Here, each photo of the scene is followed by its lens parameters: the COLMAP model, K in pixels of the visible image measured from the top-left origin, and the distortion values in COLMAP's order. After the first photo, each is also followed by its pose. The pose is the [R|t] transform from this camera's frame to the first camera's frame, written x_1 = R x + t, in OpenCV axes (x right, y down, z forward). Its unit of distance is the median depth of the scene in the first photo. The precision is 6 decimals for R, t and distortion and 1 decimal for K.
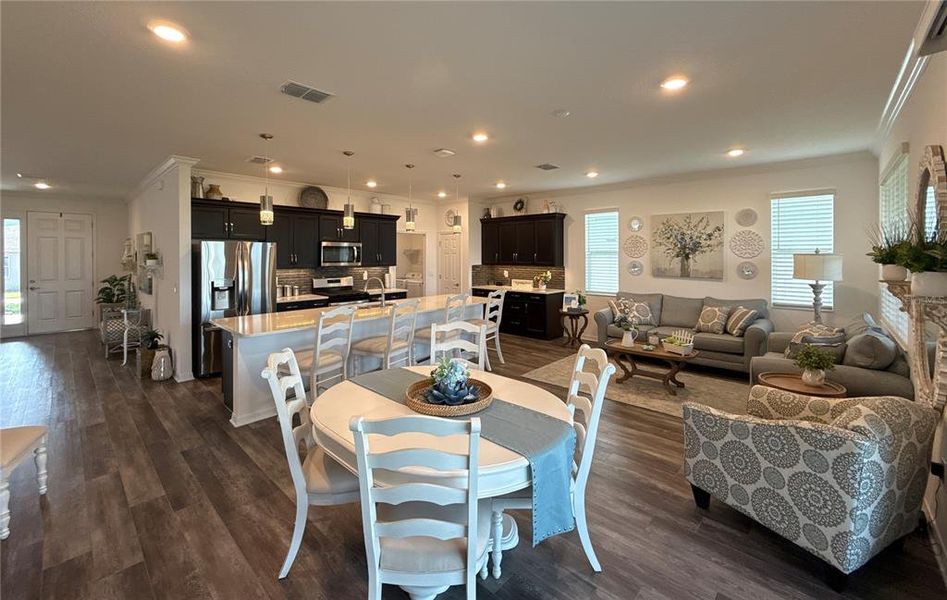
lens RADIAL K [[414.2, 0, 474.7], [0, 414.2, 257.5], [0, 0, 1]] dist [0.001865, 0.000895]
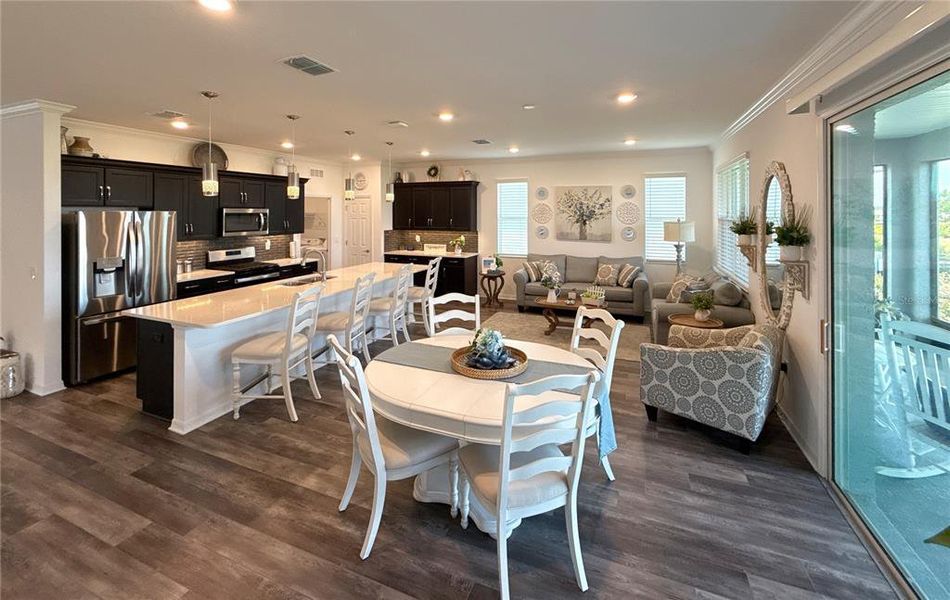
lens RADIAL K [[415.6, 0, 507.7], [0, 415.6, 217.6], [0, 0, 1]] dist [0.001865, 0.000895]
pose [[0.926403, -0.001343, 0.376532, -0.173531], [0.000058, 0.999994, 0.003423, -0.025418], [-0.376534, -0.003149, 0.926397, -0.029062]]
